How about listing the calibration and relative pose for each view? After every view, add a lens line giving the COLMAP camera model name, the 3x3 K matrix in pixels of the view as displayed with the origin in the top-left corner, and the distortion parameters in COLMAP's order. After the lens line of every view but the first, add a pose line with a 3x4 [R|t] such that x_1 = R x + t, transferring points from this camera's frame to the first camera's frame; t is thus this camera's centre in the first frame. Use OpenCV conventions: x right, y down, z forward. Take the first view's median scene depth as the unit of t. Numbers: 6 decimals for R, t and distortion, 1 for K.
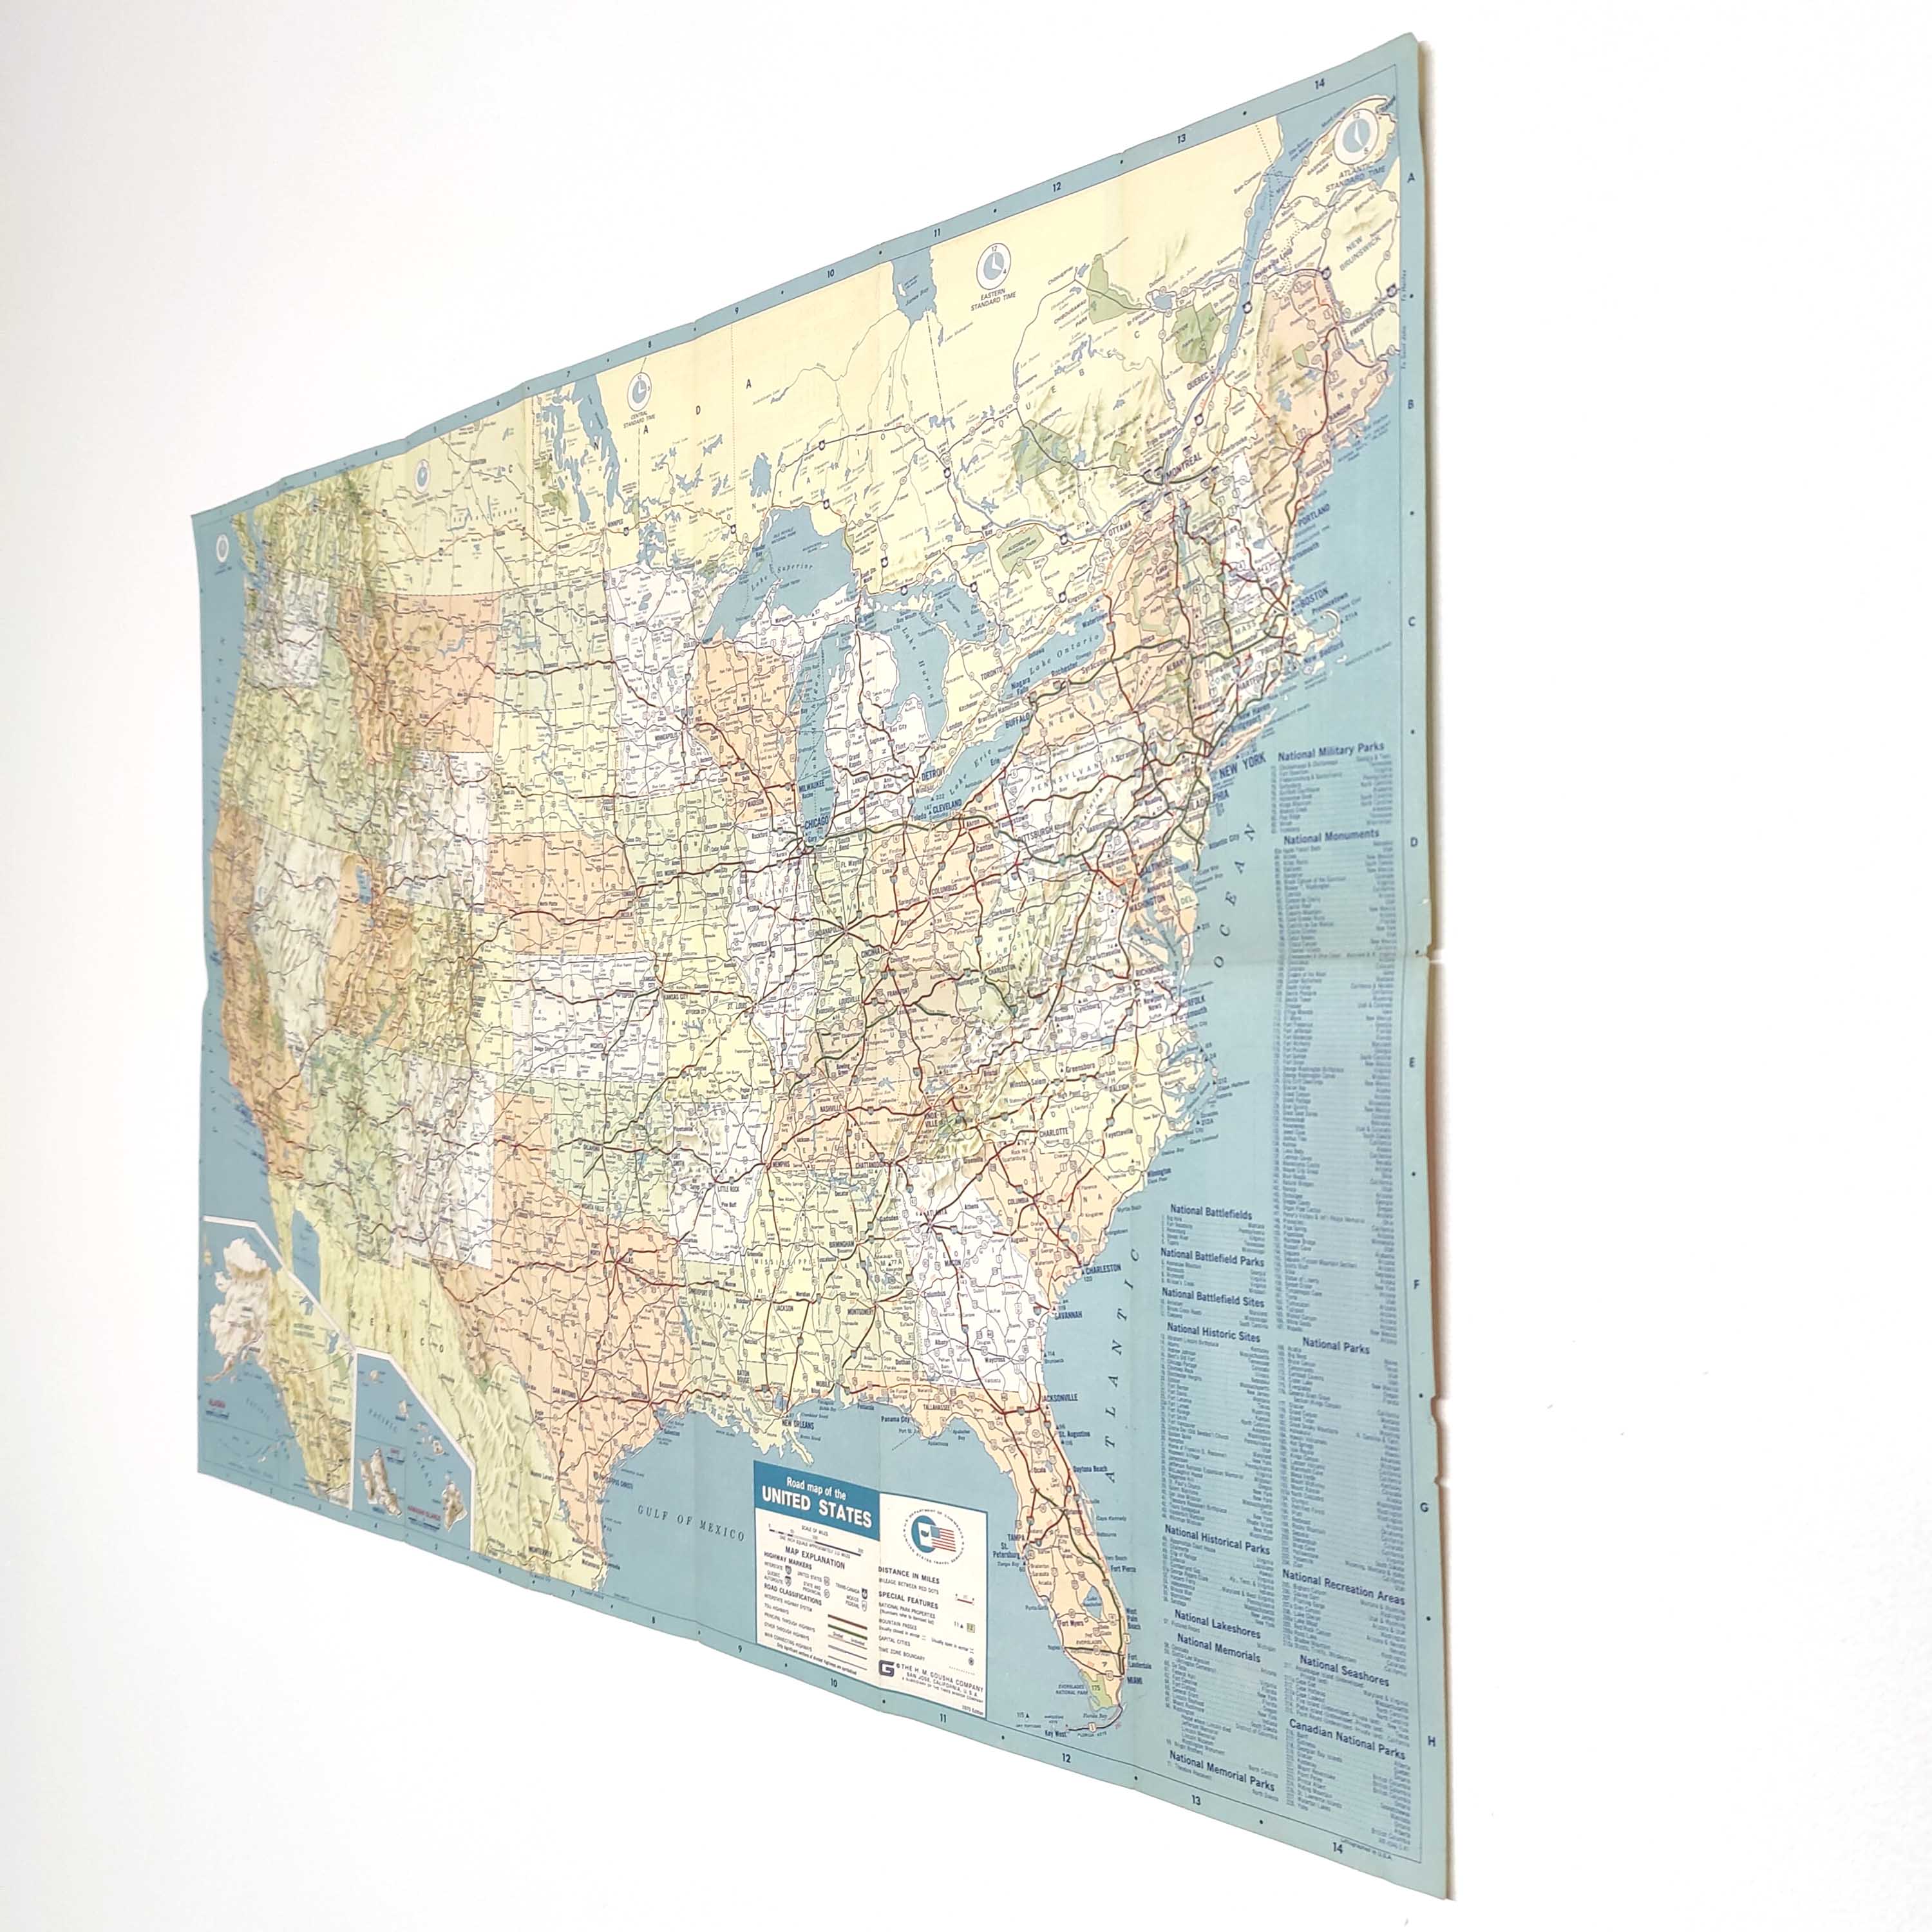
lens RADIAL K [[1971.4, 0, 1020.4], [0, 1971.4, 959.9], [0, 0, 1]] dist [-0.021619, 0.109211]
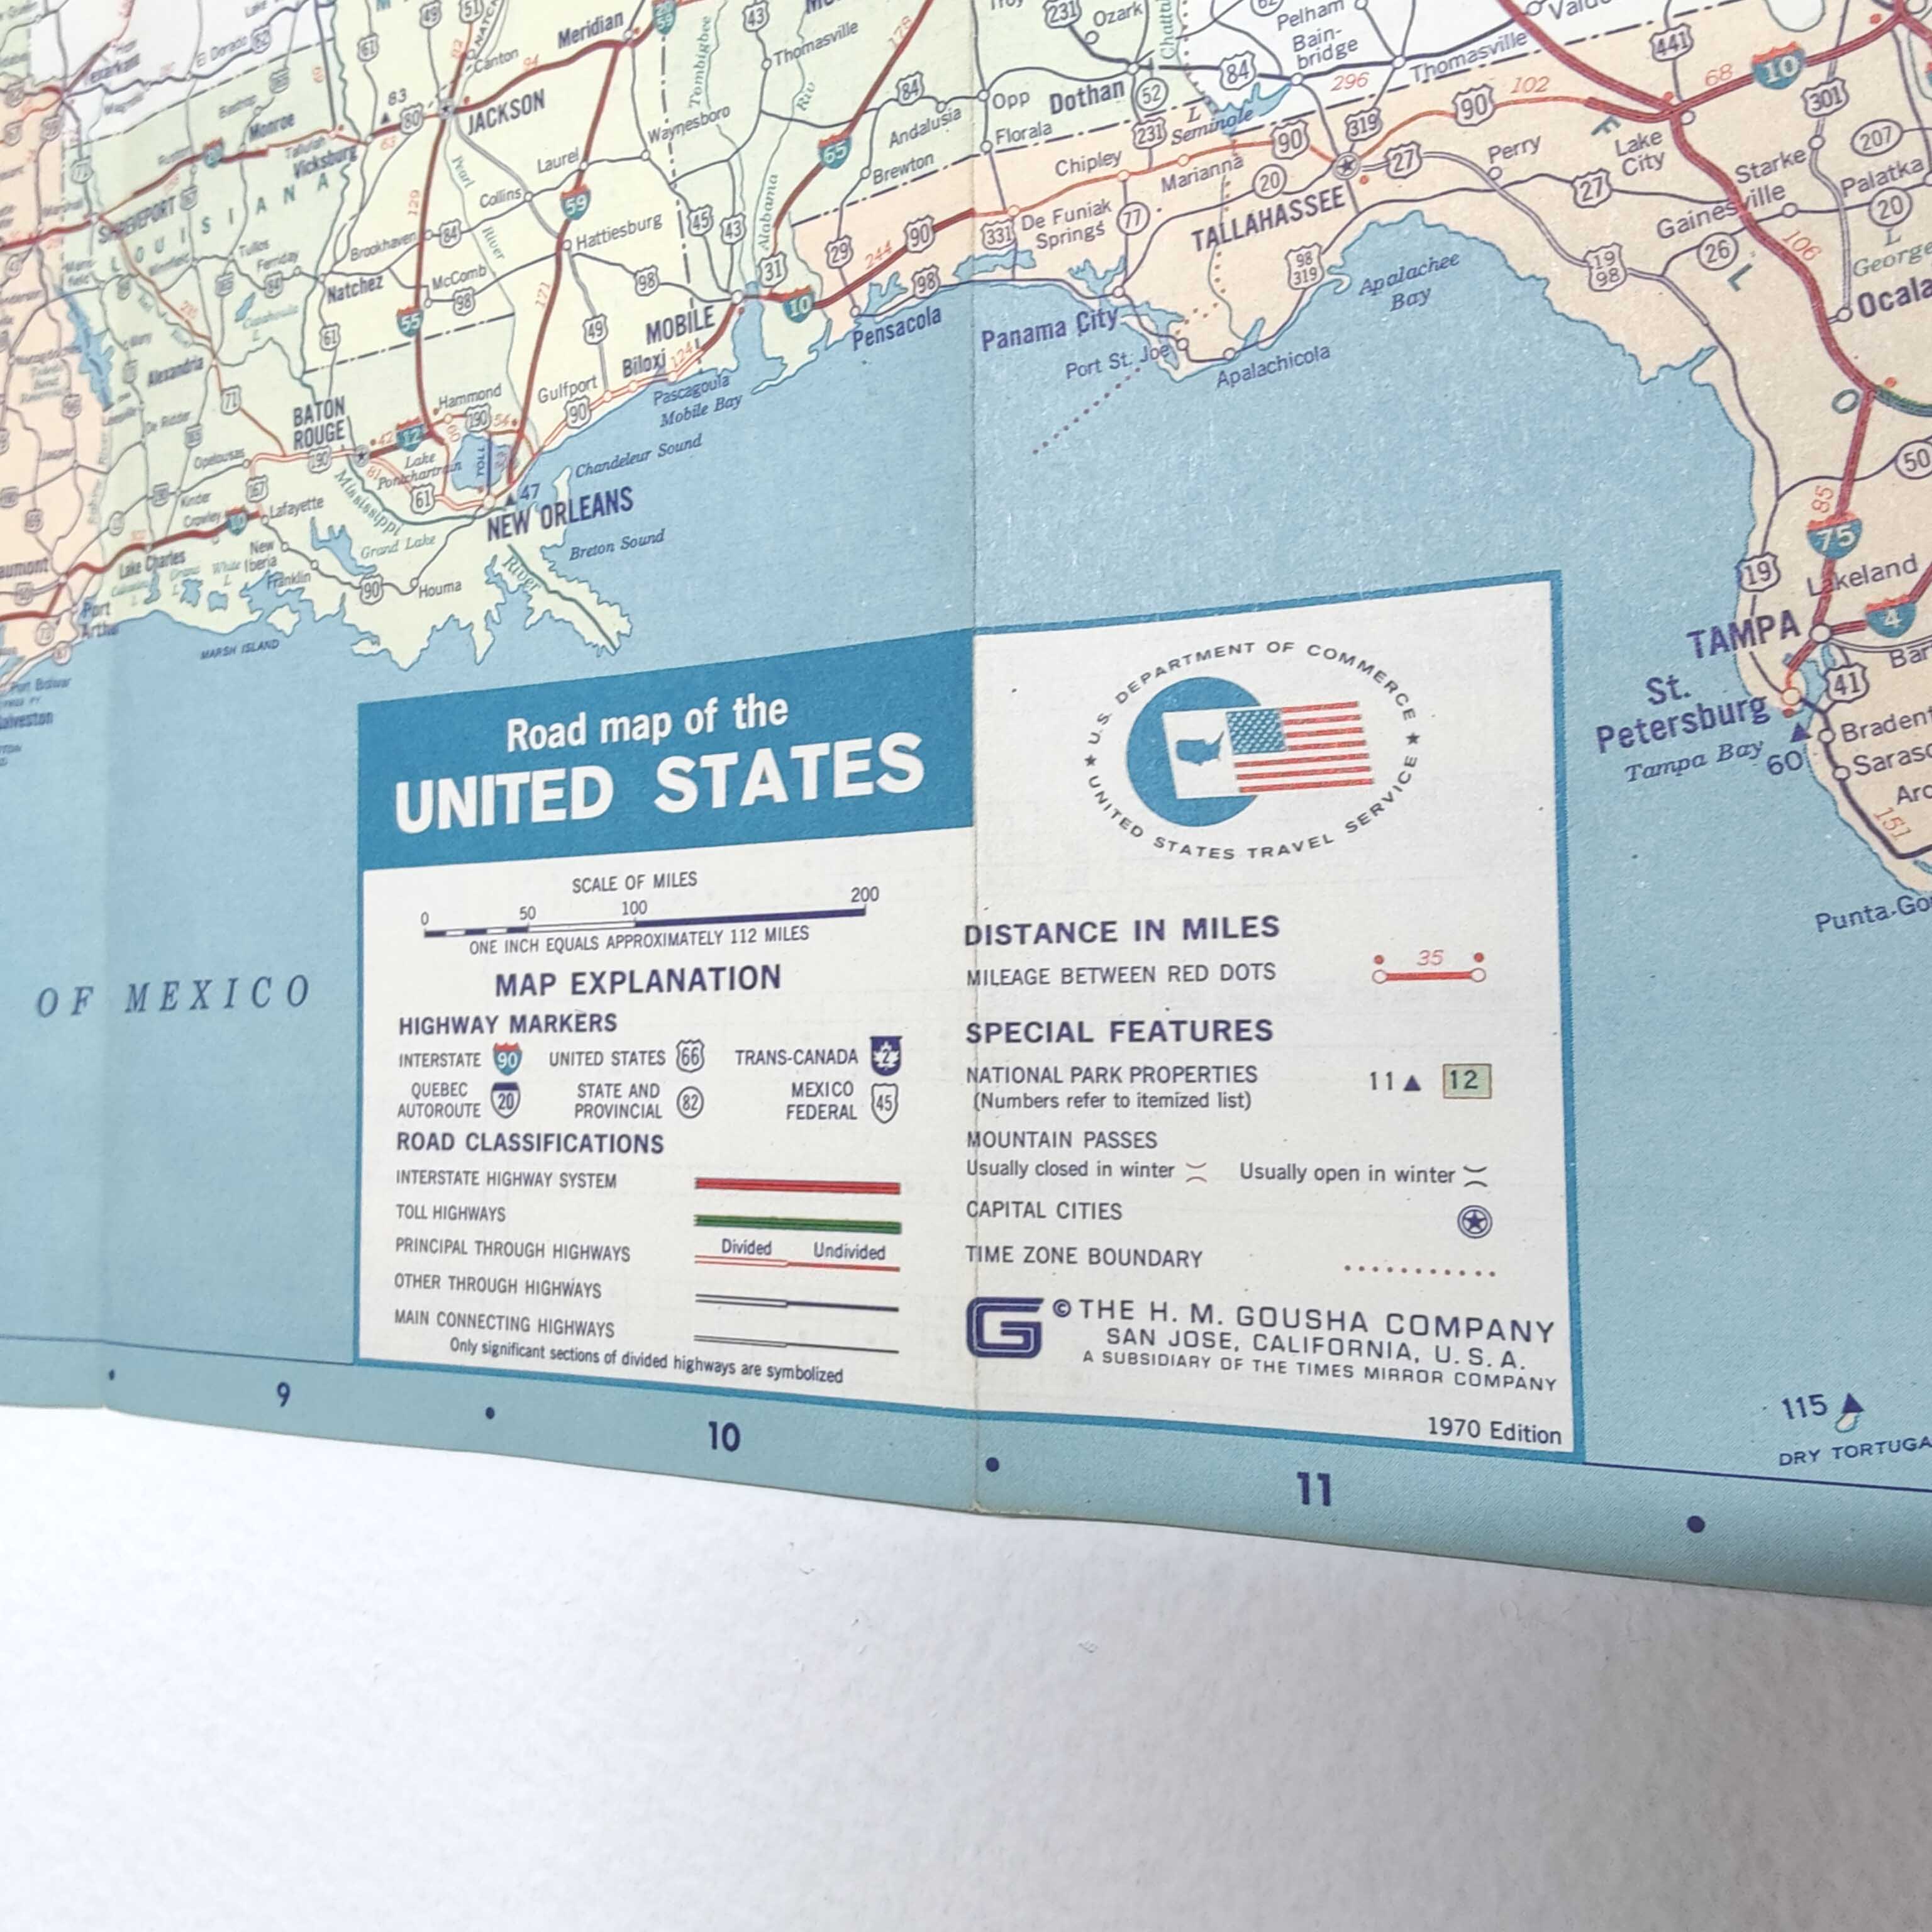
lens RADIAL K [[1798.4, 0, 942.0], [0, 1798.4, 961.6], [0, 0, 1]] dist [0.058757, -0.080325]
pose [[0.950067, 0.020187, 0.311391, -0.133625], [-0.010546, 0.999412, -0.032615, 0.292846], [-0.311866, 0.027702, 0.949722, 0.717057]]
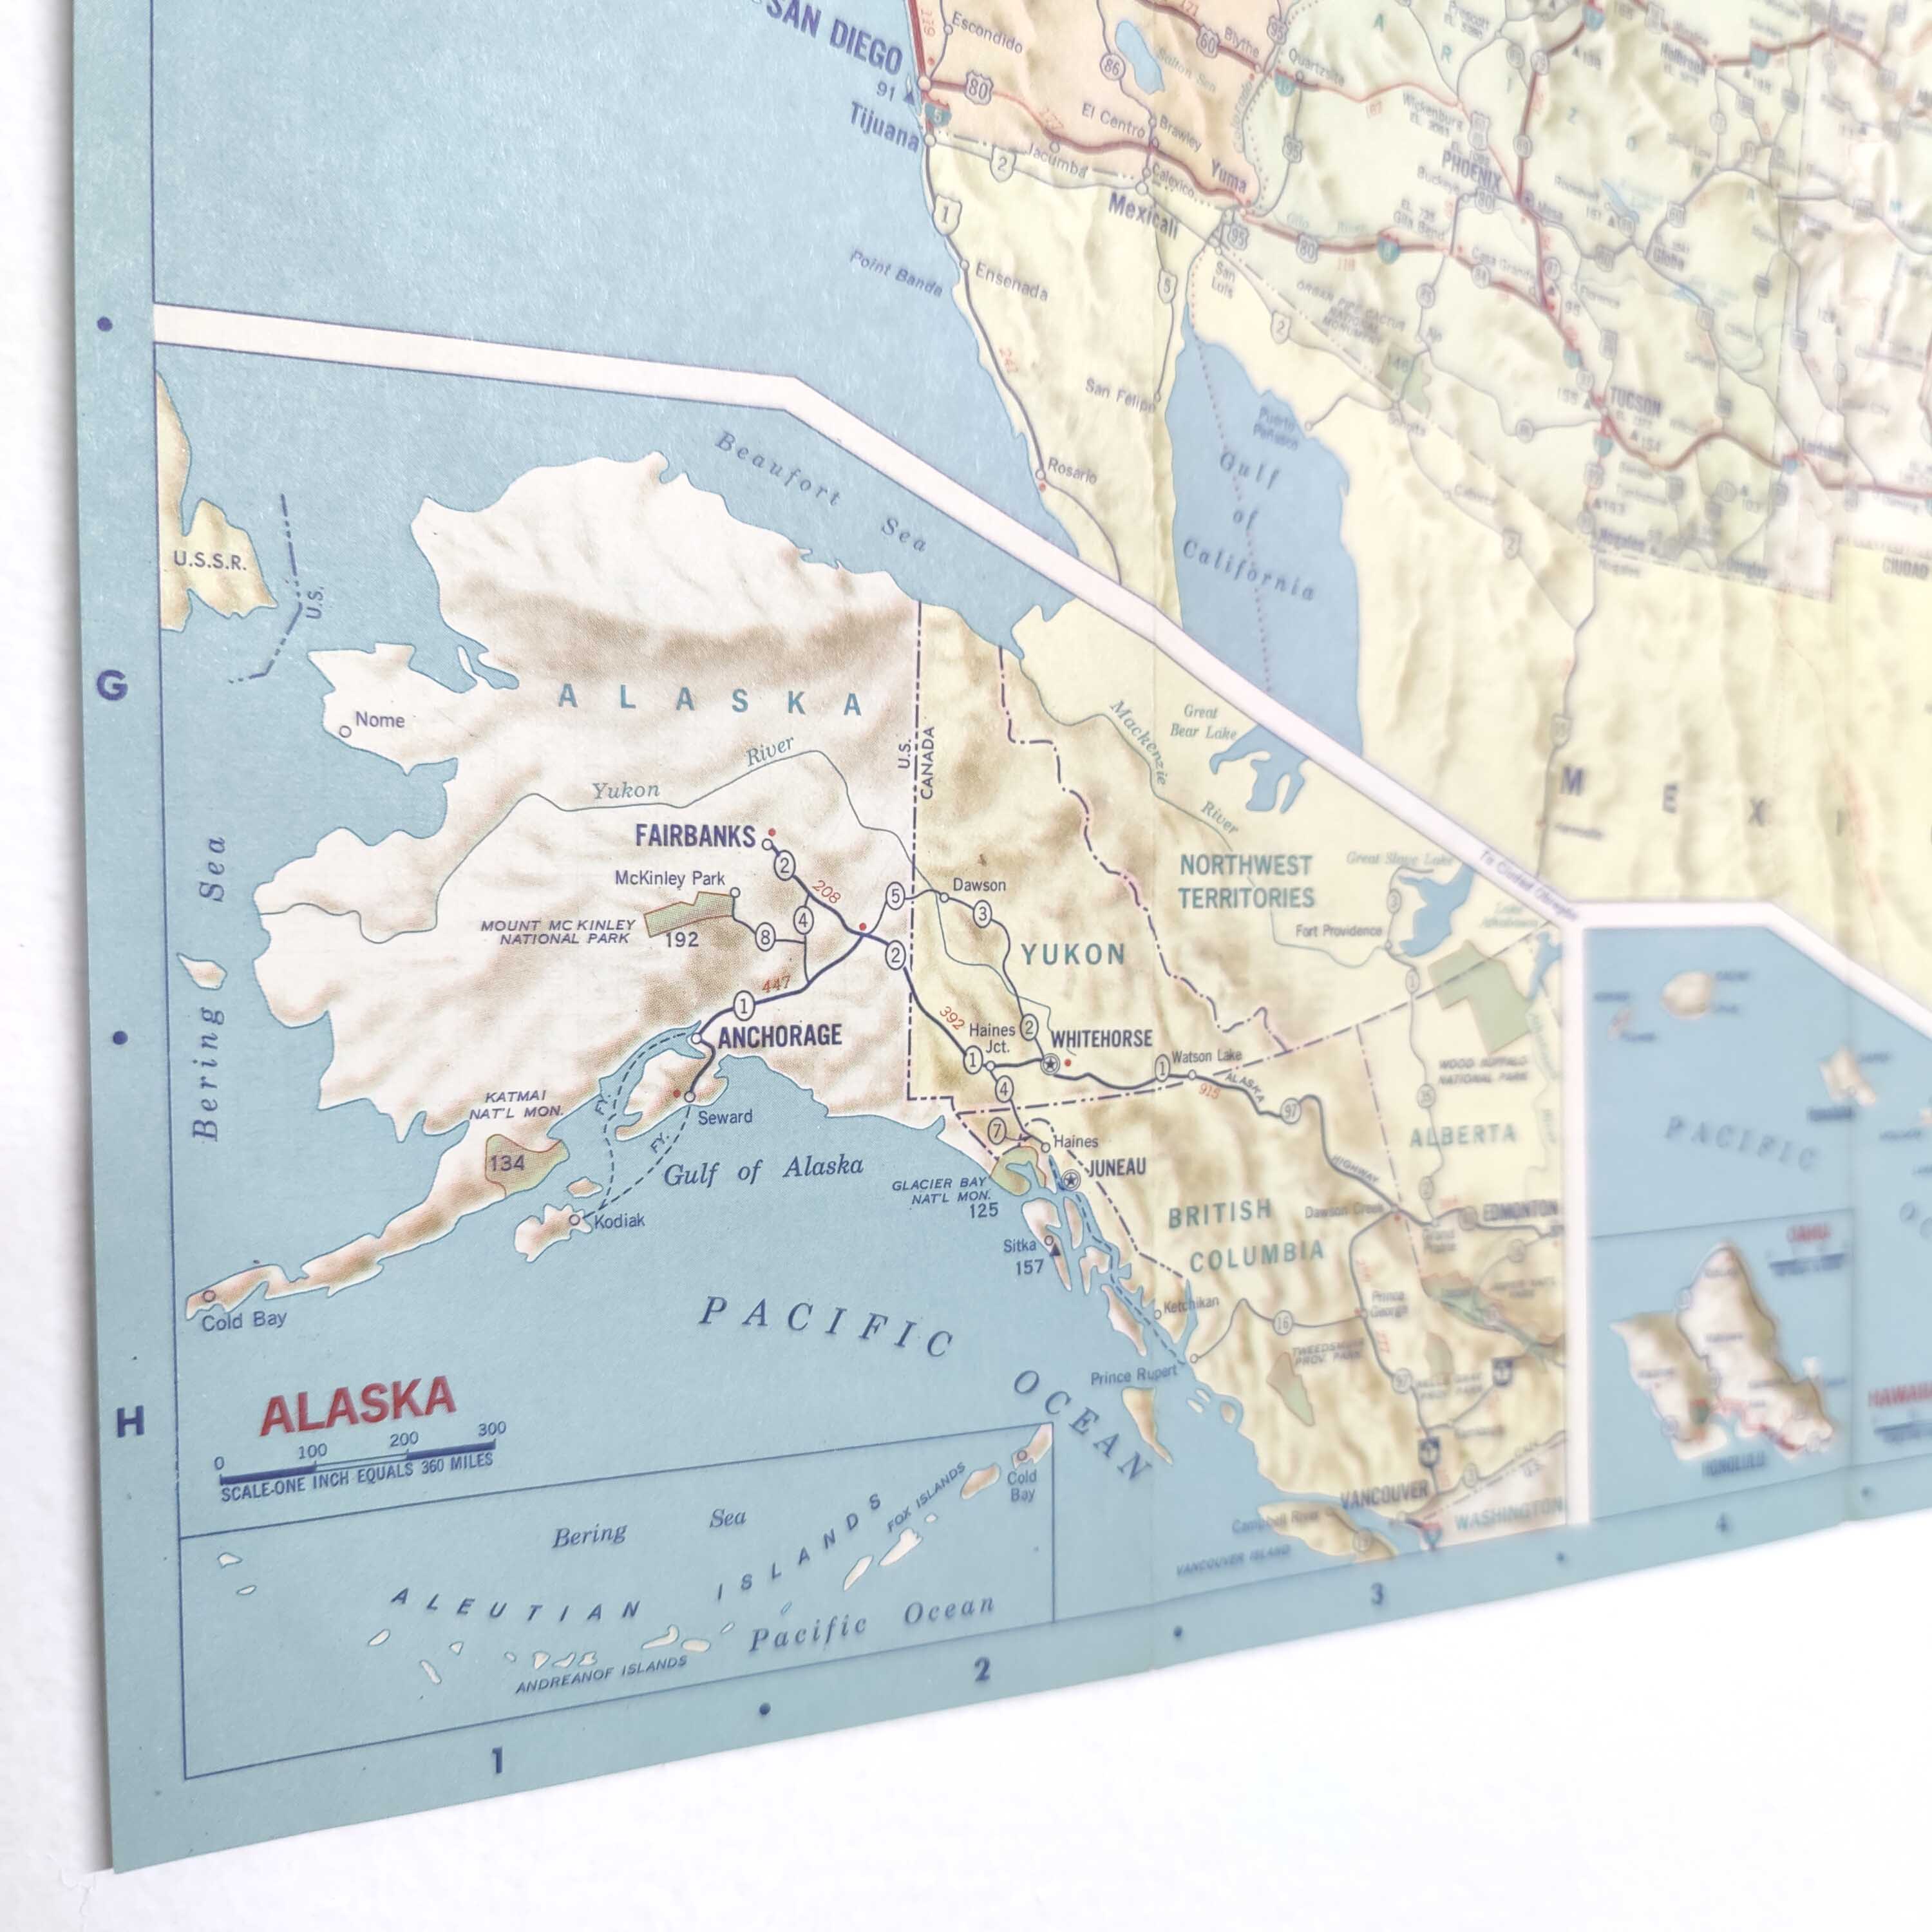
lens RADIAL K [[1959.7, 0, 965.3], [0, 1959.7, 1023.1], [0, 0, 1]] dist [-0.051482, 0.037877]
pose [[0.354536, -0.034771, 0.934395, -0.767101], [-0.015068, 0.998966, 0.042890, 0.256553], [-0.934921, -0.029285, 0.353646, 1.248785]]
